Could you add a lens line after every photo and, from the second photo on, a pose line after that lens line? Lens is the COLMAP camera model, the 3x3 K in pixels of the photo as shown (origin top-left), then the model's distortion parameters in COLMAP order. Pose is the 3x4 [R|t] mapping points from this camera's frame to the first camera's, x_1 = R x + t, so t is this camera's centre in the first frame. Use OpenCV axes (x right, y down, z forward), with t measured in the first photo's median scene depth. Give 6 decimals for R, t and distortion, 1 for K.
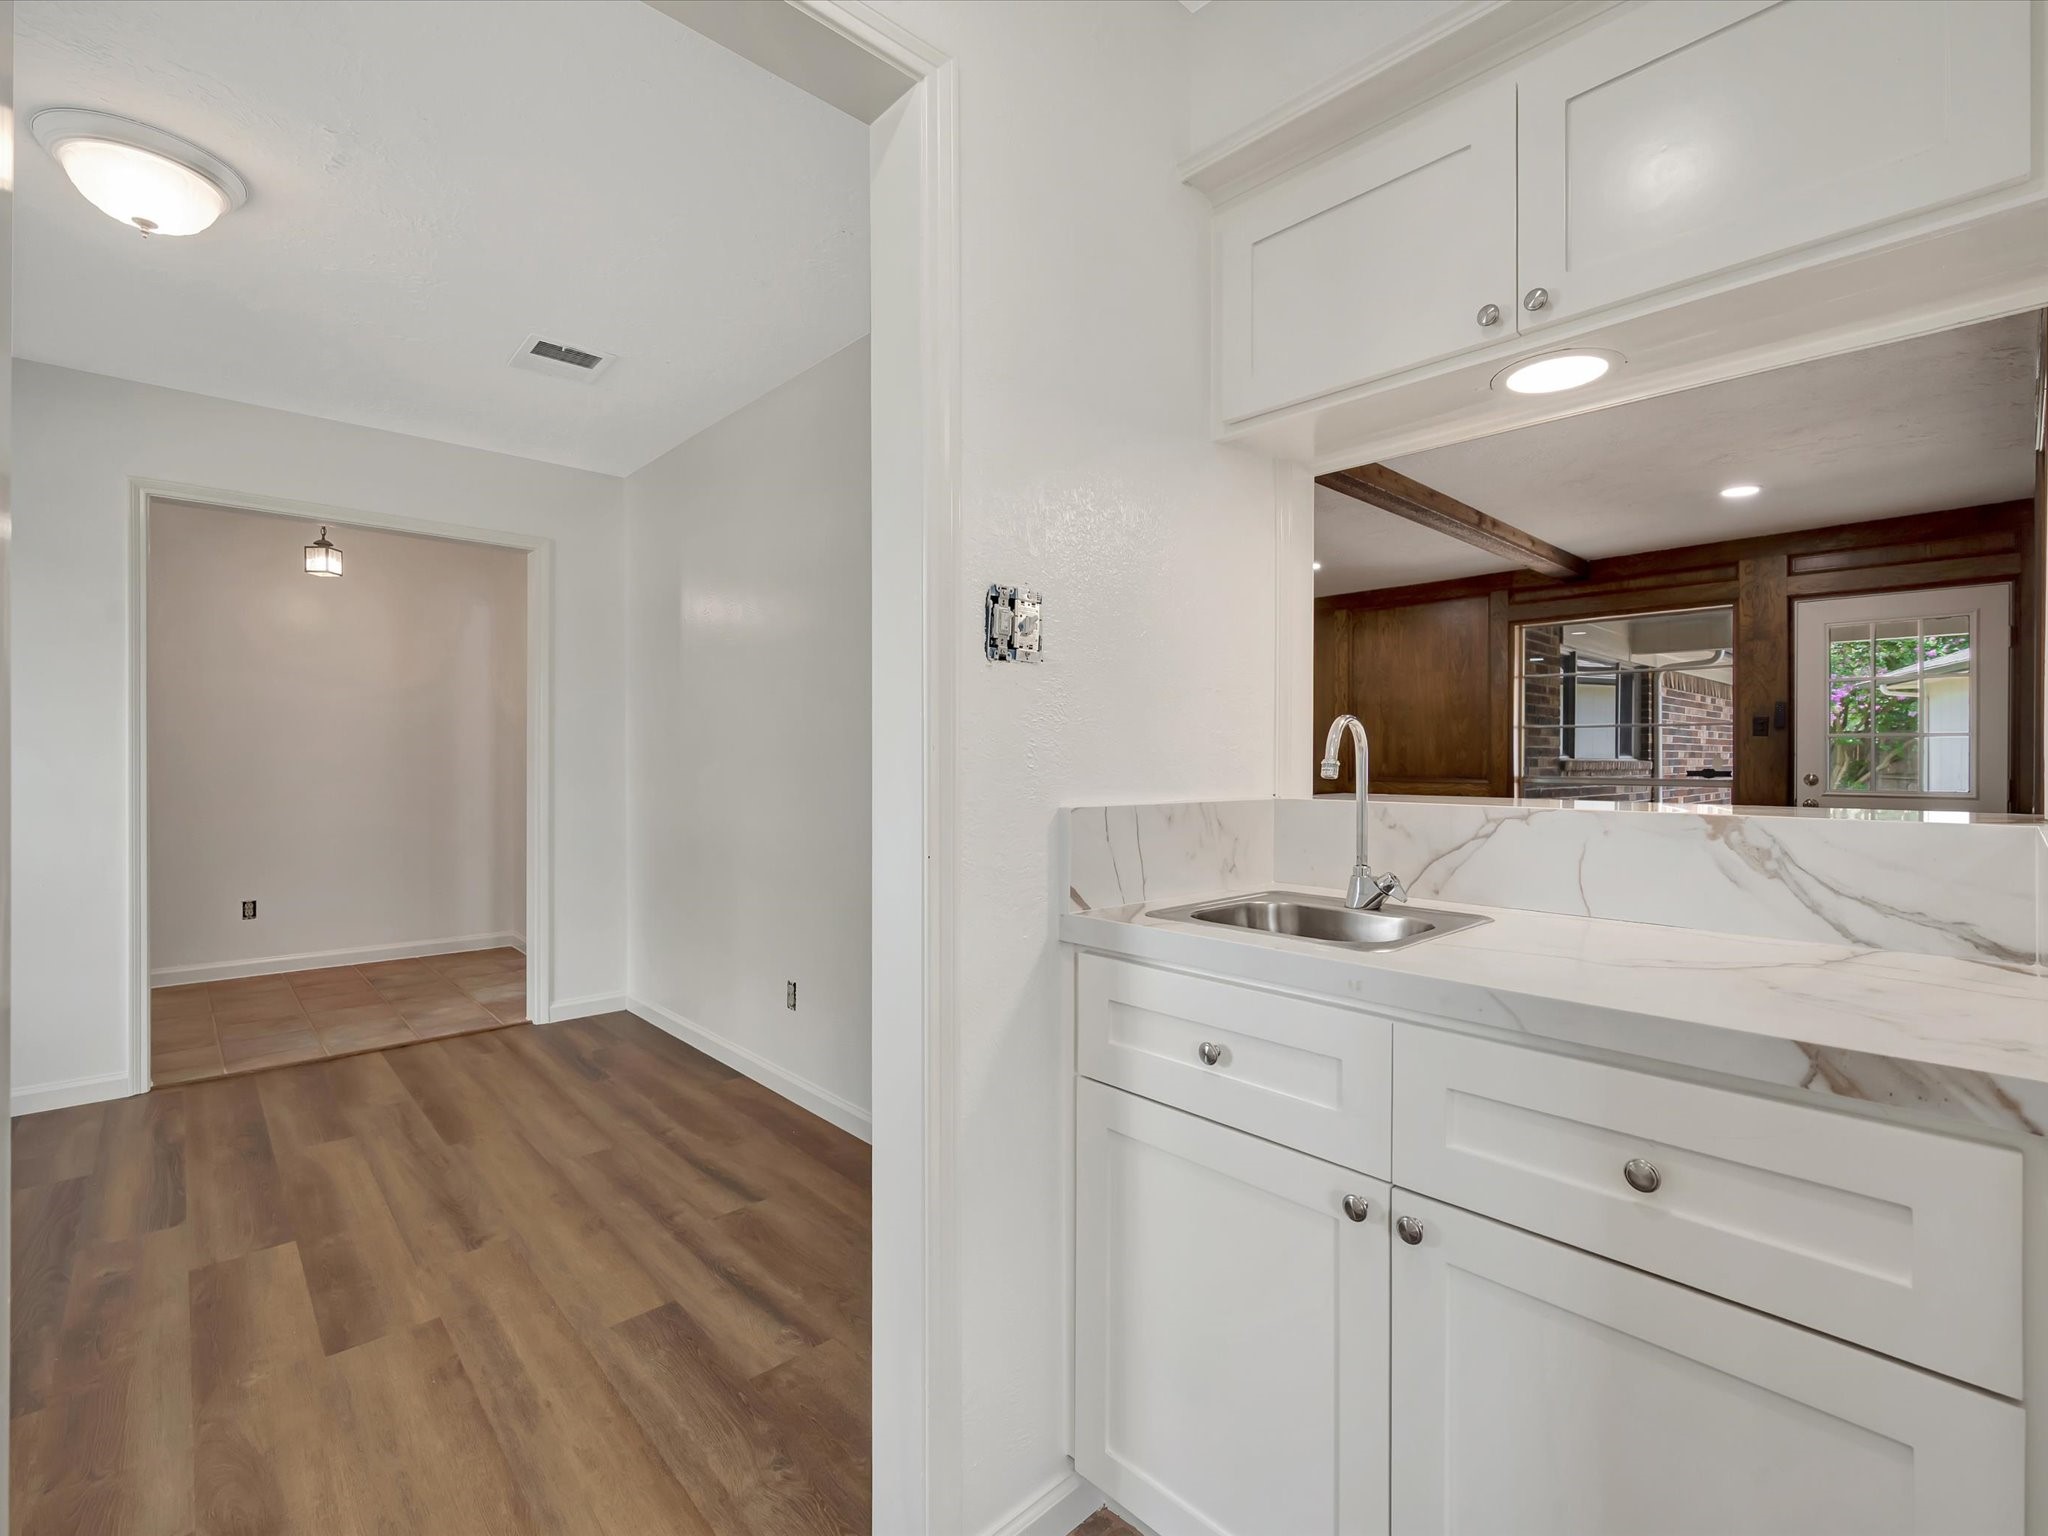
lens RADIAL K [[919.6, 0, 1026.8], [0, 919.6, 760.8], [0, 0, 1]] dist [0.003177, -0.000052]
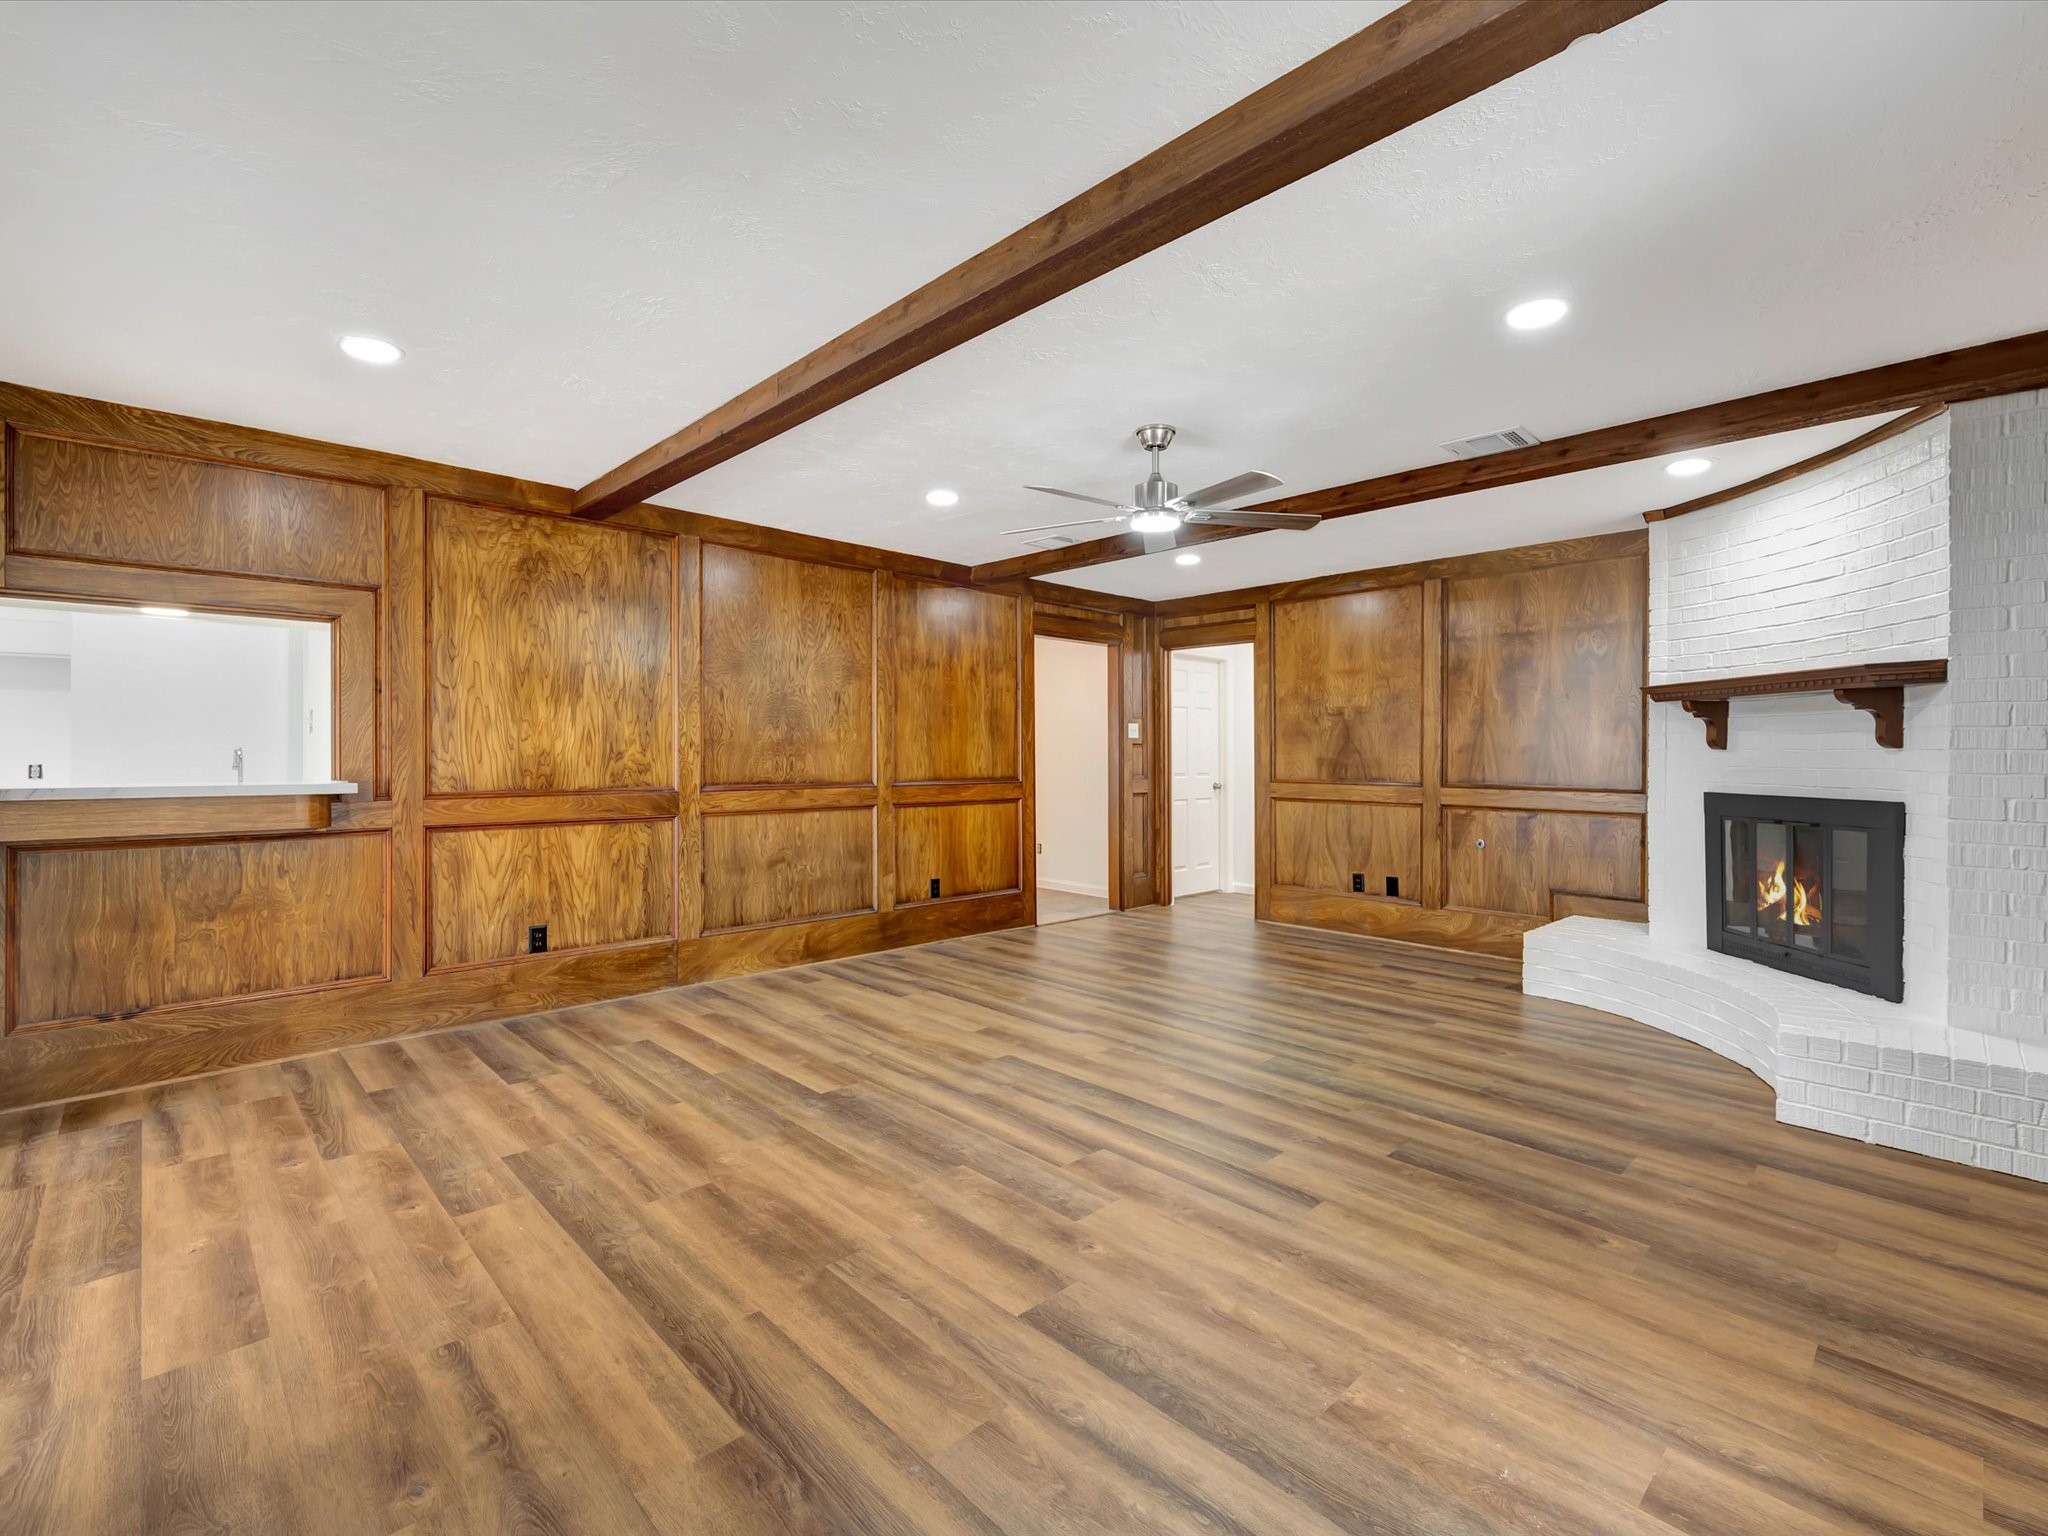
lens RADIAL K [[919.6, 0, 1029.1], [0, 919.6, 763.4], [0, 0, 1]] dist [0.003177, -0.000052]
pose [[0.025002, 0.004667, -0.999677, 0.728941], [-0.005367, 0.999975, 0.004534, -0.006857], [0.999673, 0.005252, 0.025027, 0.765675]]
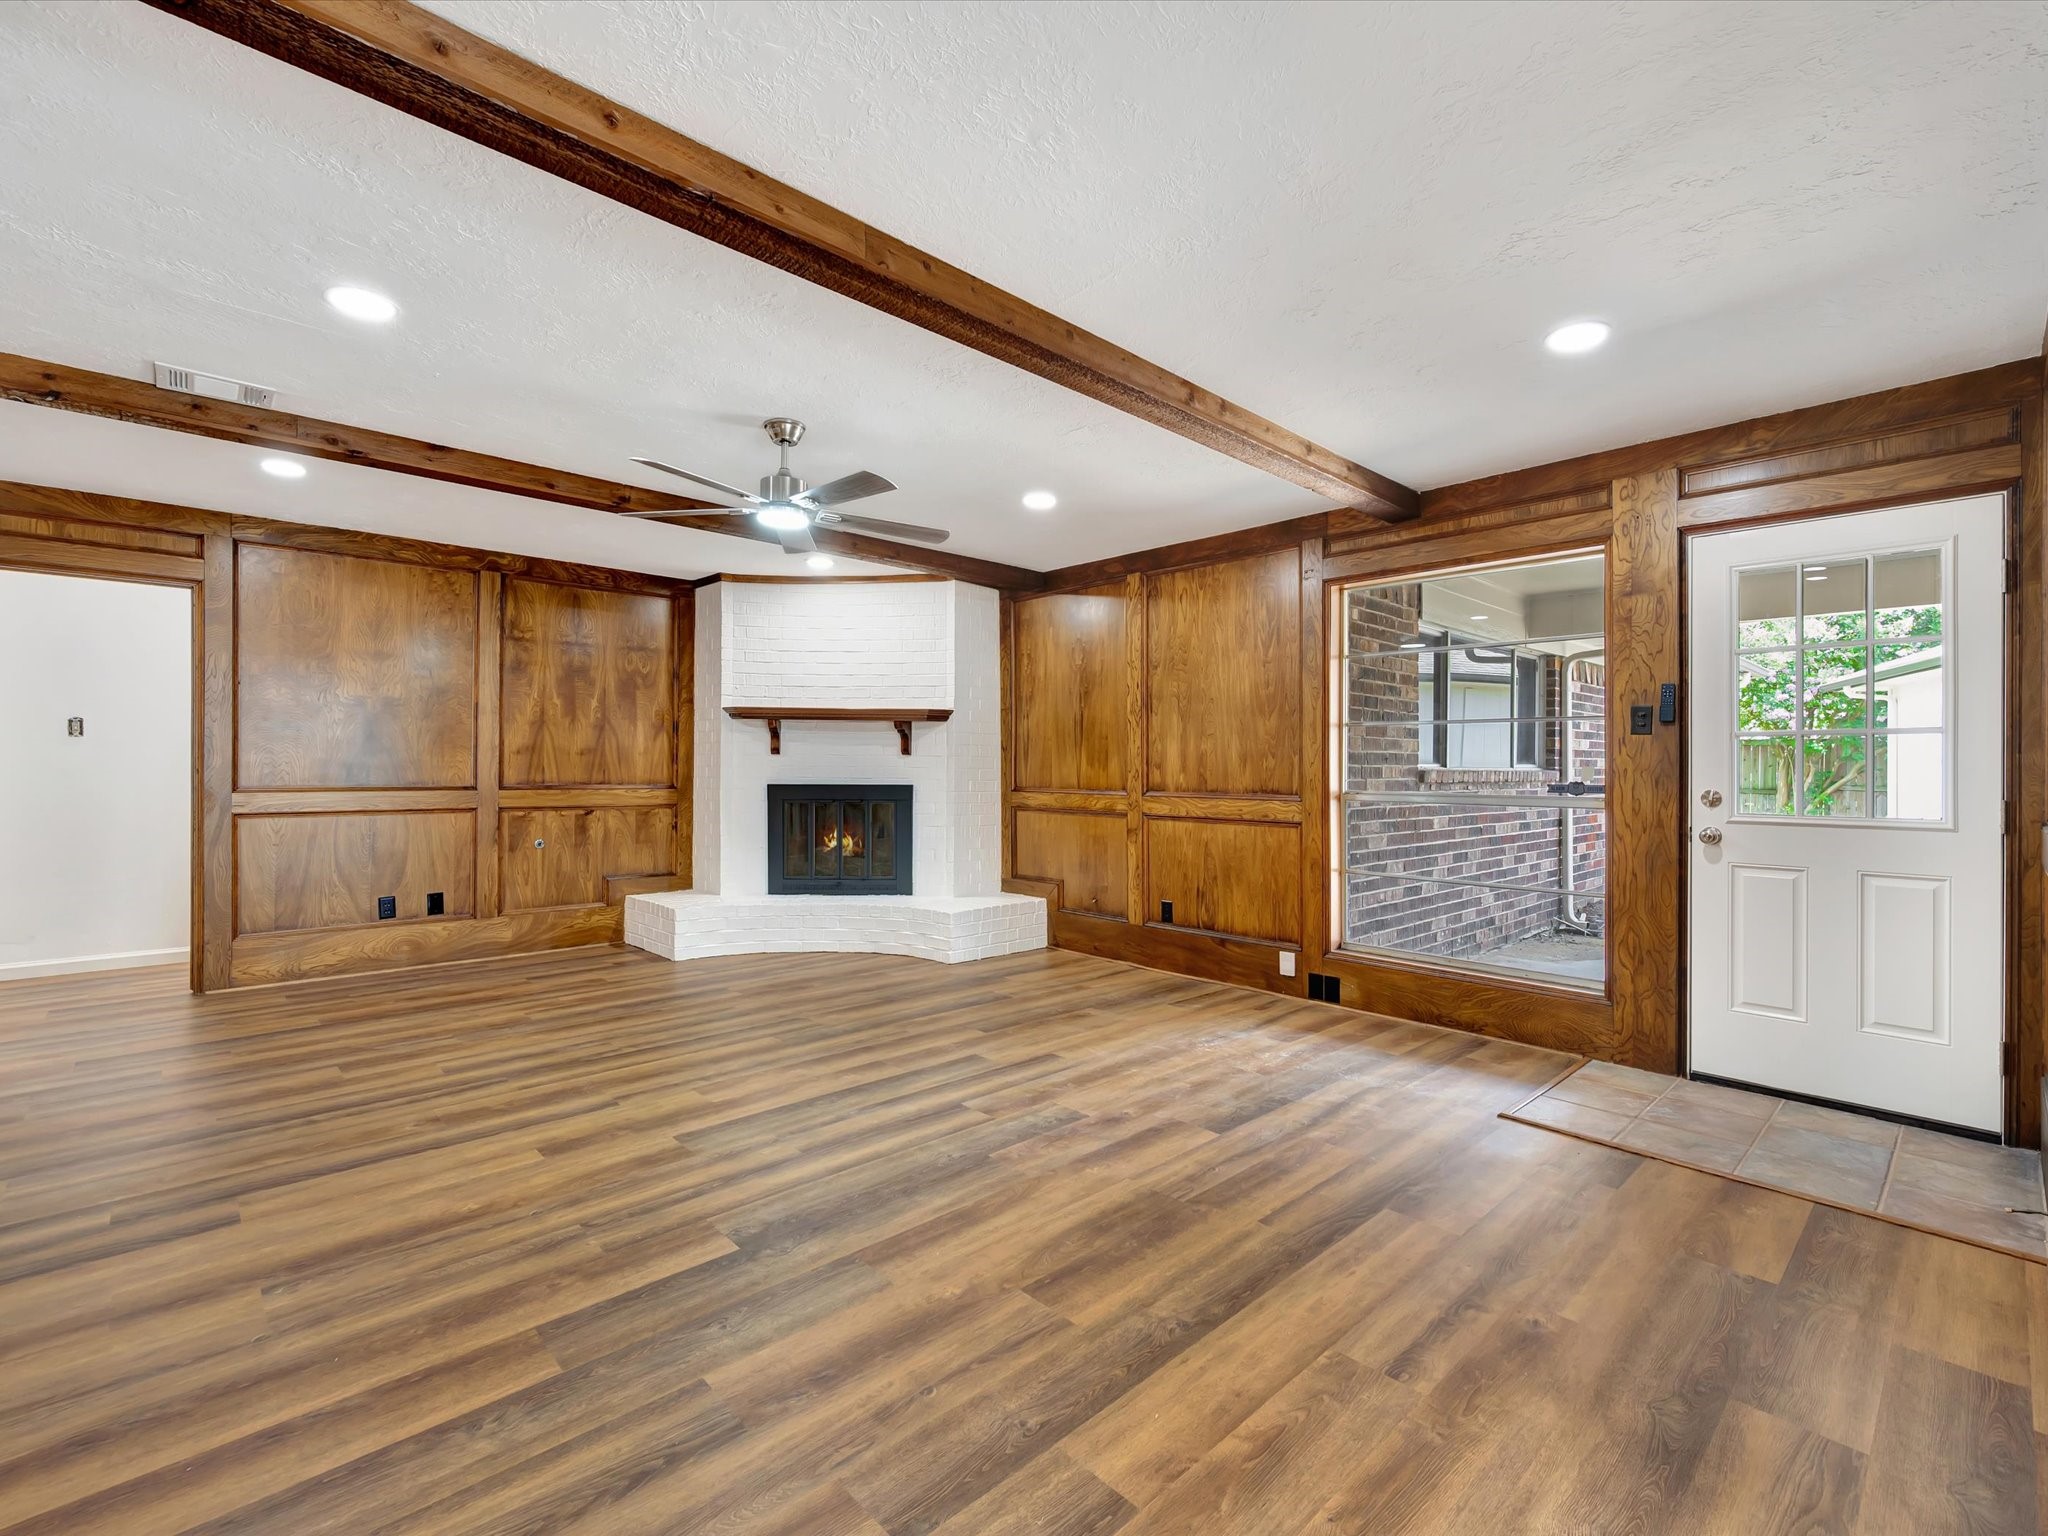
lens RADIAL K [[919.6, 0, 1025.4], [0, 919.6, 765.6], [0, 0, 1]] dist [0.003177, -0.000052]
pose [[0.999906, 0.001010, 0.013700, 0.288443], [-0.000951, 0.999990, -0.004288, -0.000518], [-0.013704, 0.004274, 0.999897, 0.282351]]
